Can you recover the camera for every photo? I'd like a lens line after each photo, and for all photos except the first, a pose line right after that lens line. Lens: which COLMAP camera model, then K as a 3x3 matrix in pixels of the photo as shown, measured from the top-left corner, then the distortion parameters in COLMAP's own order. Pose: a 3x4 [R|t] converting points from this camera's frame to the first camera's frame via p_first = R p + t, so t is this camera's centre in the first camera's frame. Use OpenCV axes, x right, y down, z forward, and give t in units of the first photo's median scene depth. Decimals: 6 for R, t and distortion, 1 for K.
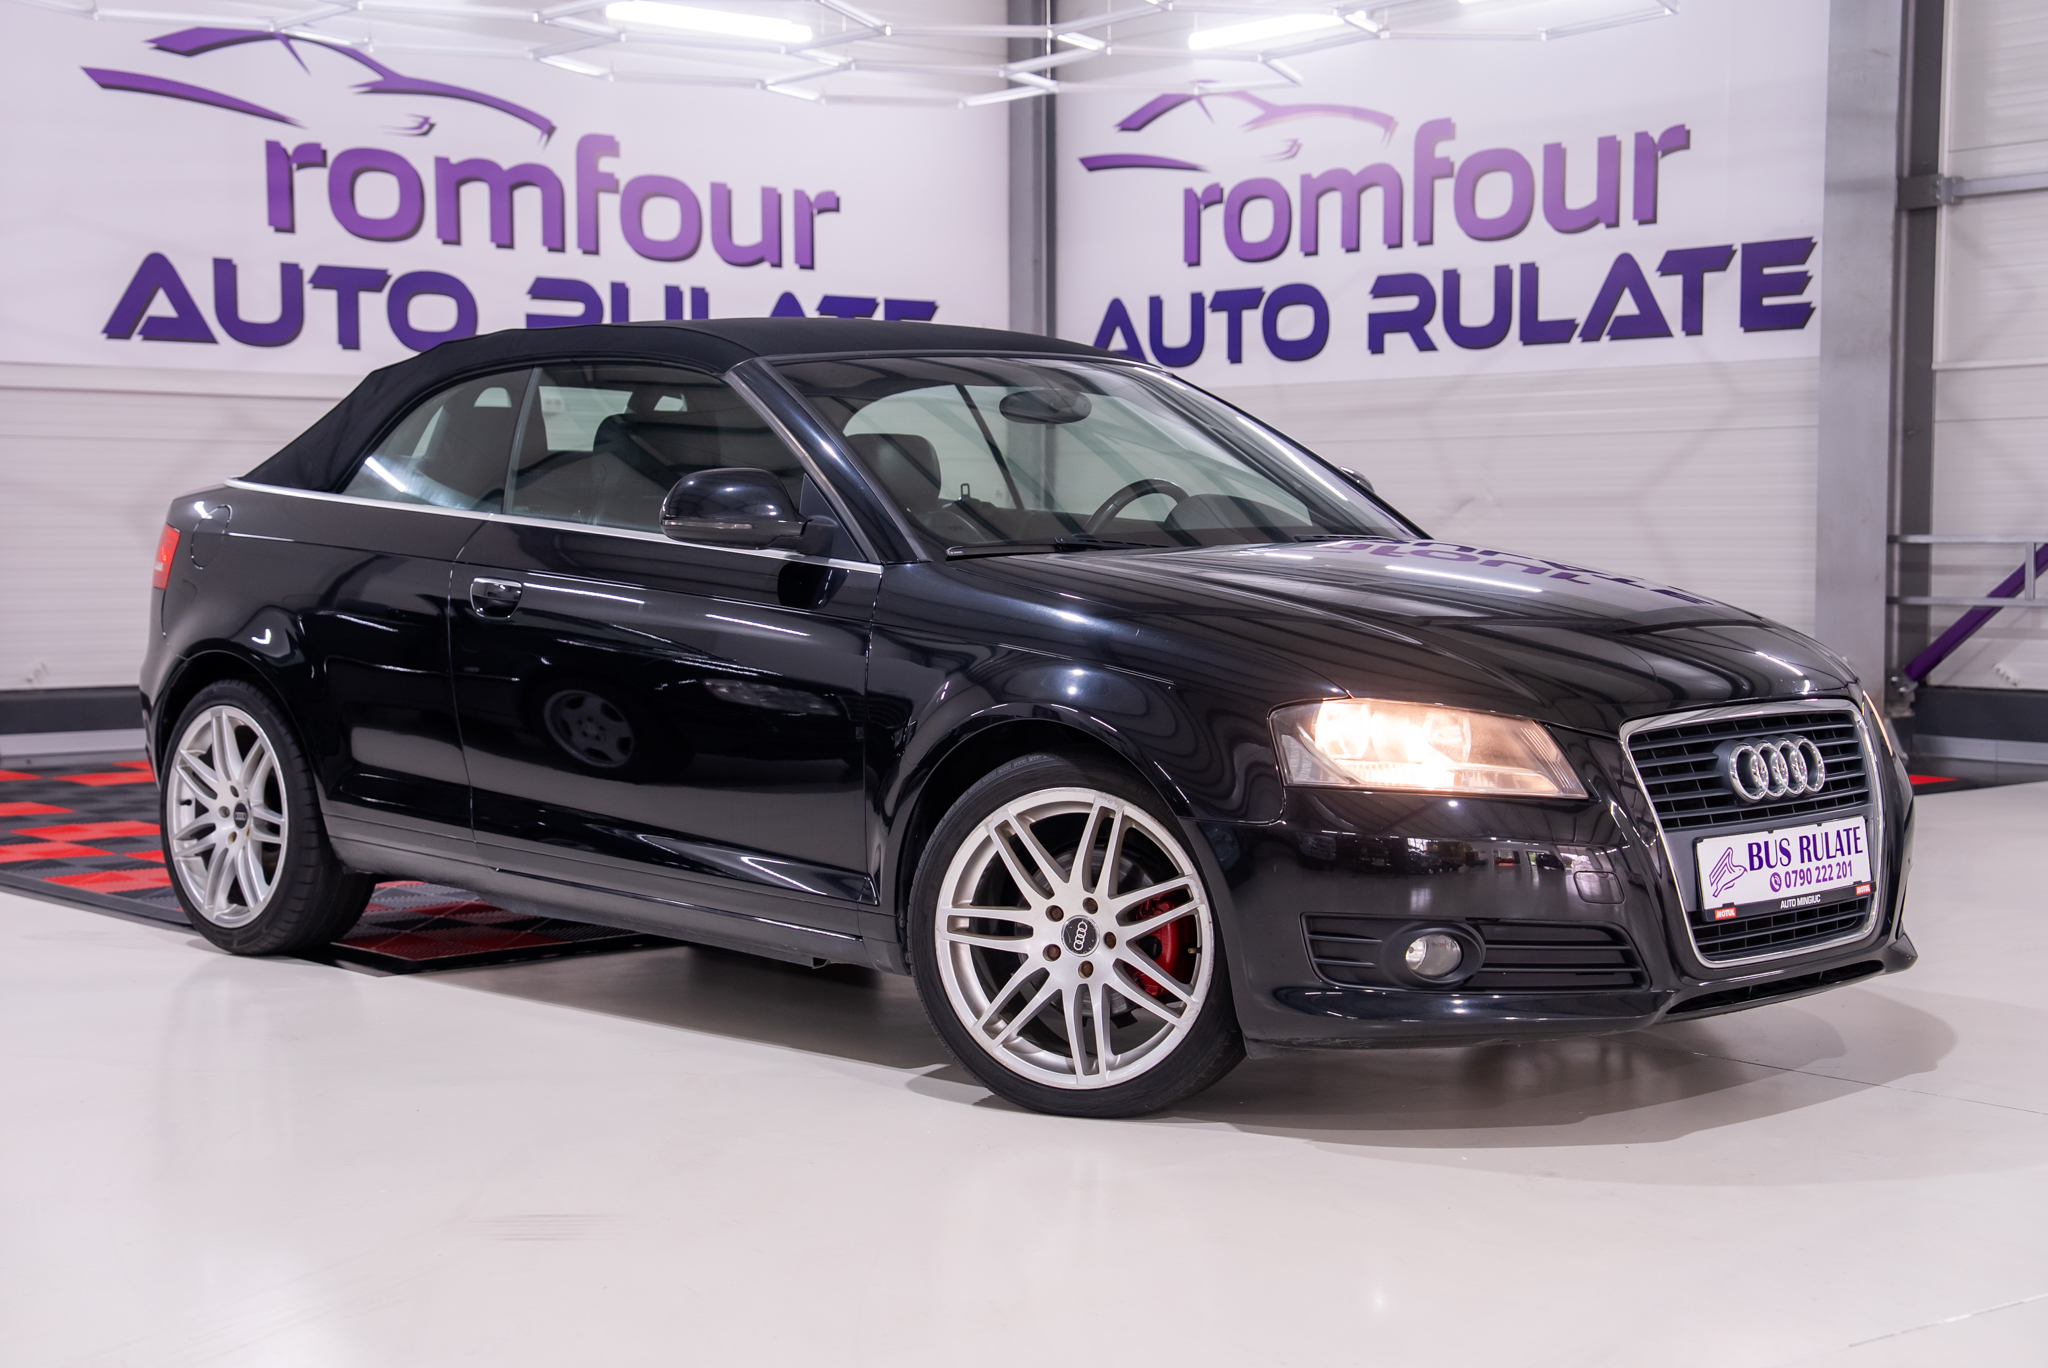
lens RADIAL K [[3006.4, 0, 1024.0], [0, 3006.4, 684.0], [0, 0, 1]] dist [0.169976, 0.080986]
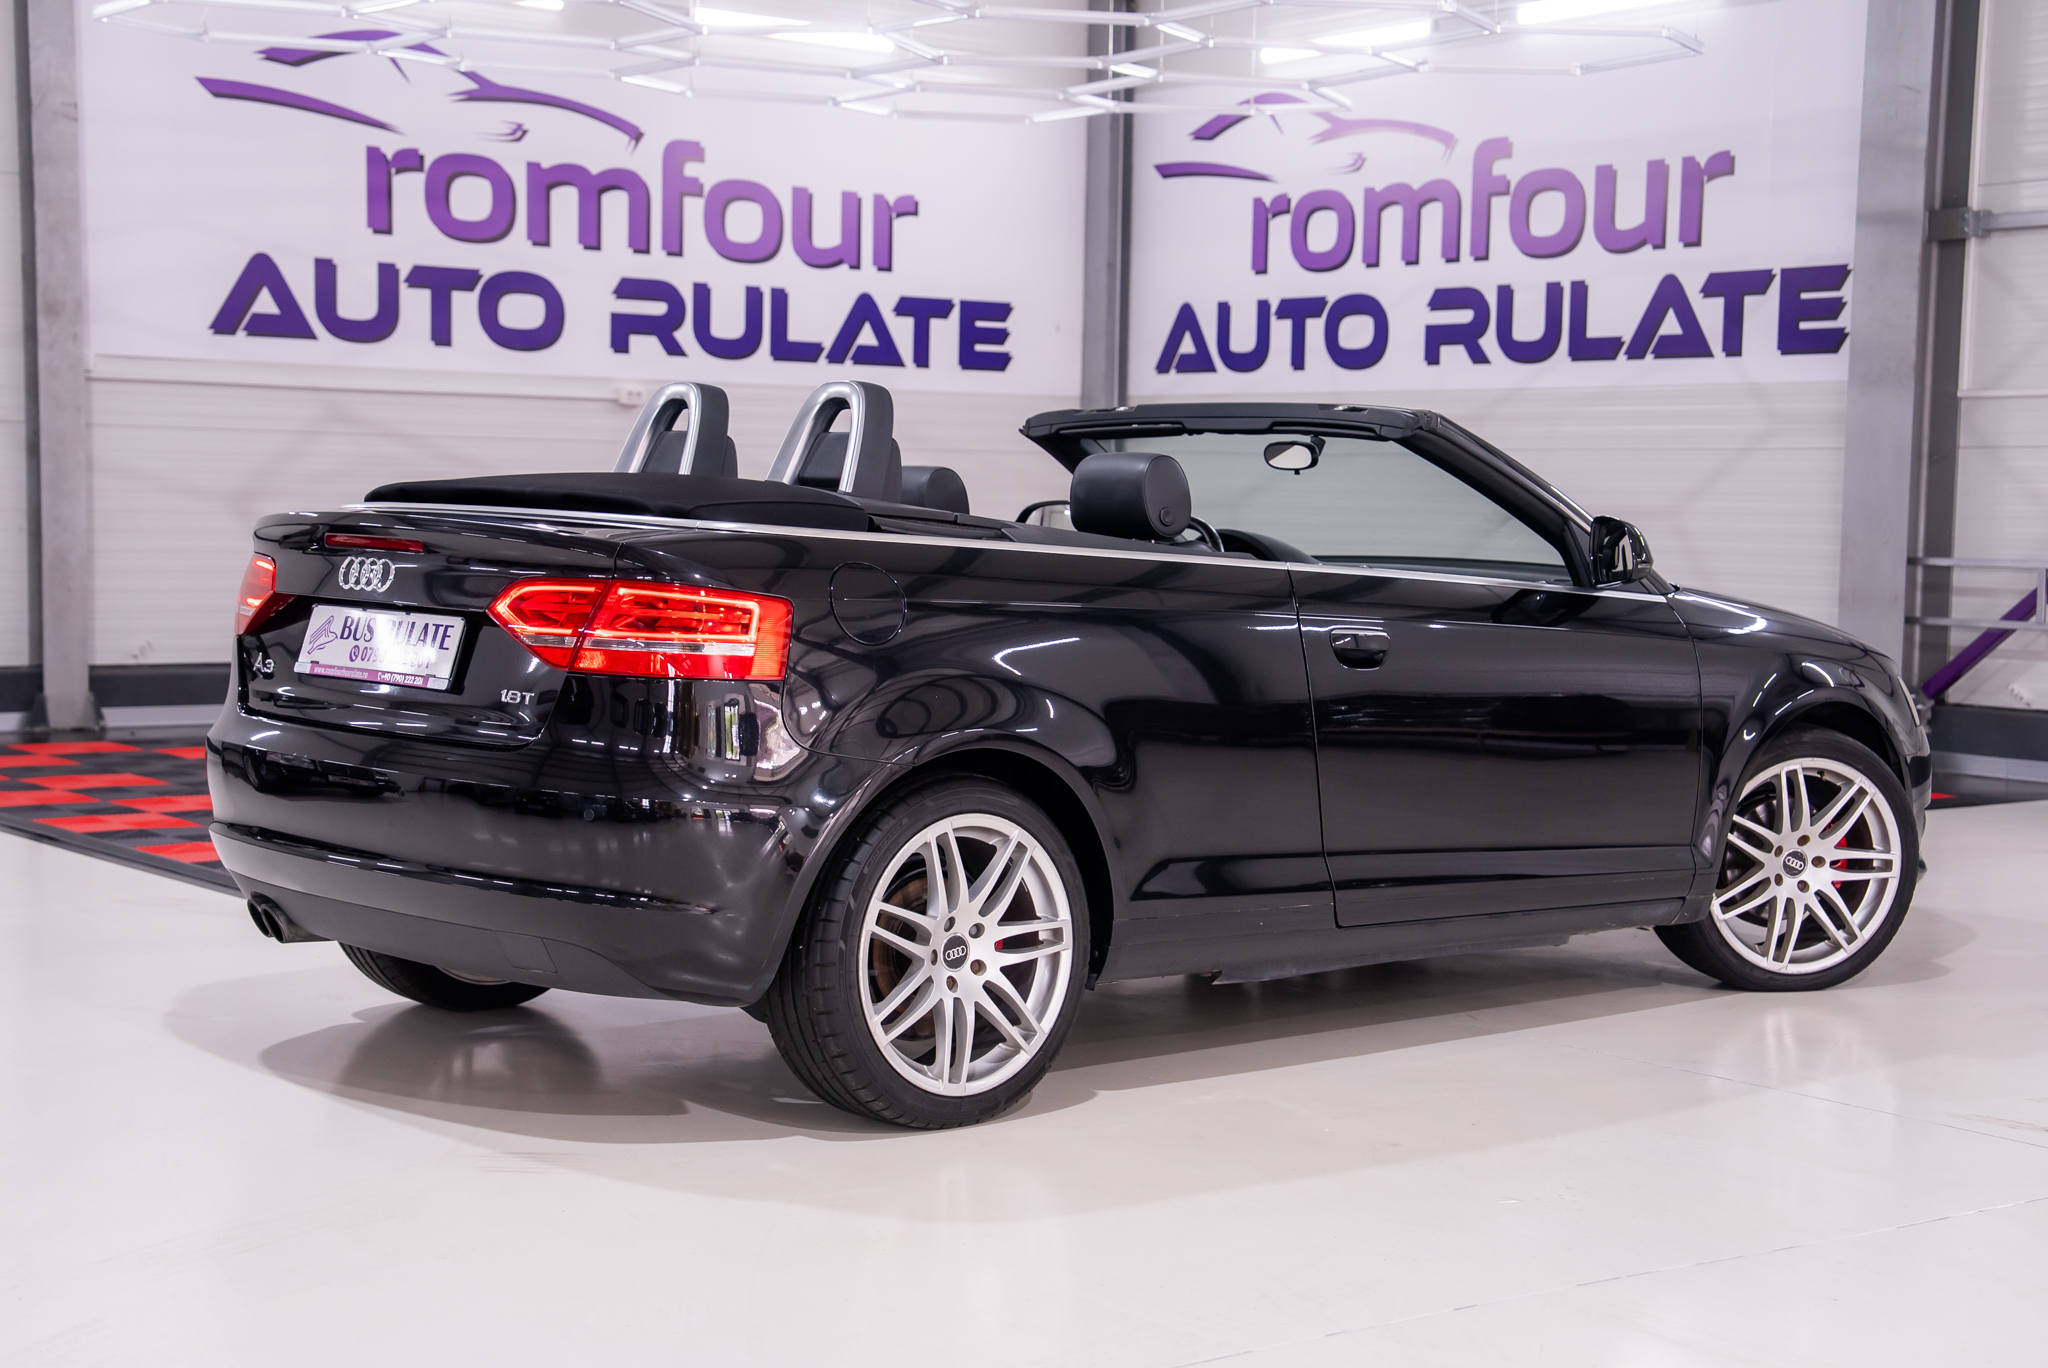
lens RADIAL K [[3094.1, 0, 1015.4], [0, 3094.1, 690.2], [0, 0, 1]] dist [0.185919, 0.059335]
pose [[0.998683, 0.022965, -0.045873, 0.027641], [-0.022490, 0.999688, 0.010835, -0.007479], [0.046107, -0.009790, 0.998889, -0.066821]]
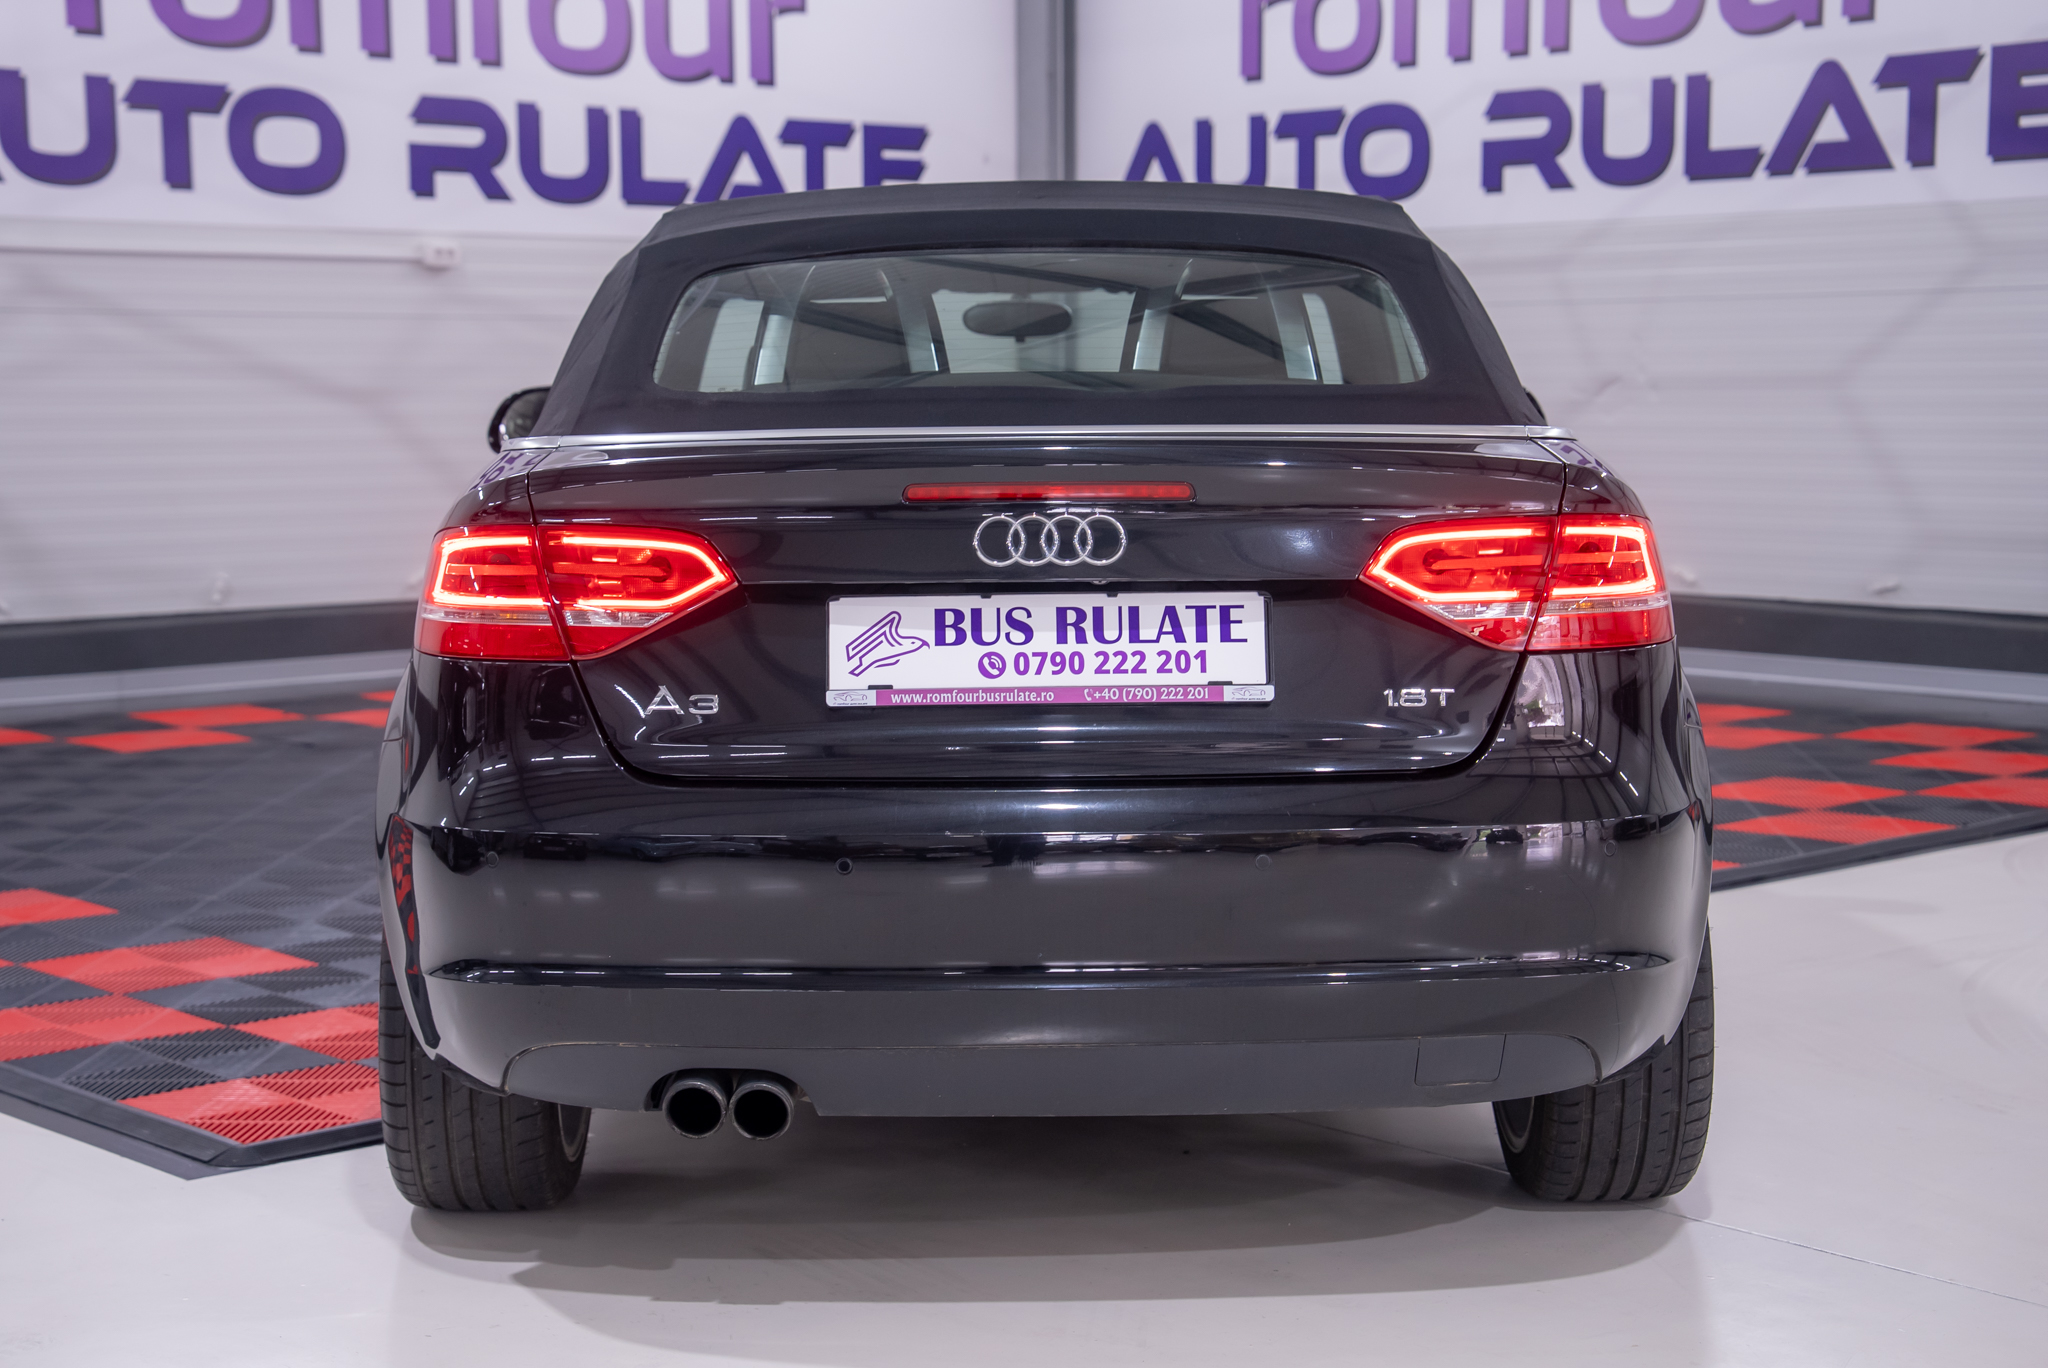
lens RADIAL K [[3304.5, 0, 1024.0], [0, 3304.5, 684.0], [0, 0, 1]] dist [0.219134, 0.087603]
pose [[0.999854, -0.004676, 0.016444, -0.021536], [0.003966, 0.999069, 0.042949, -0.020194], [-0.016630, -0.042877, 0.998942, 0.134276]]
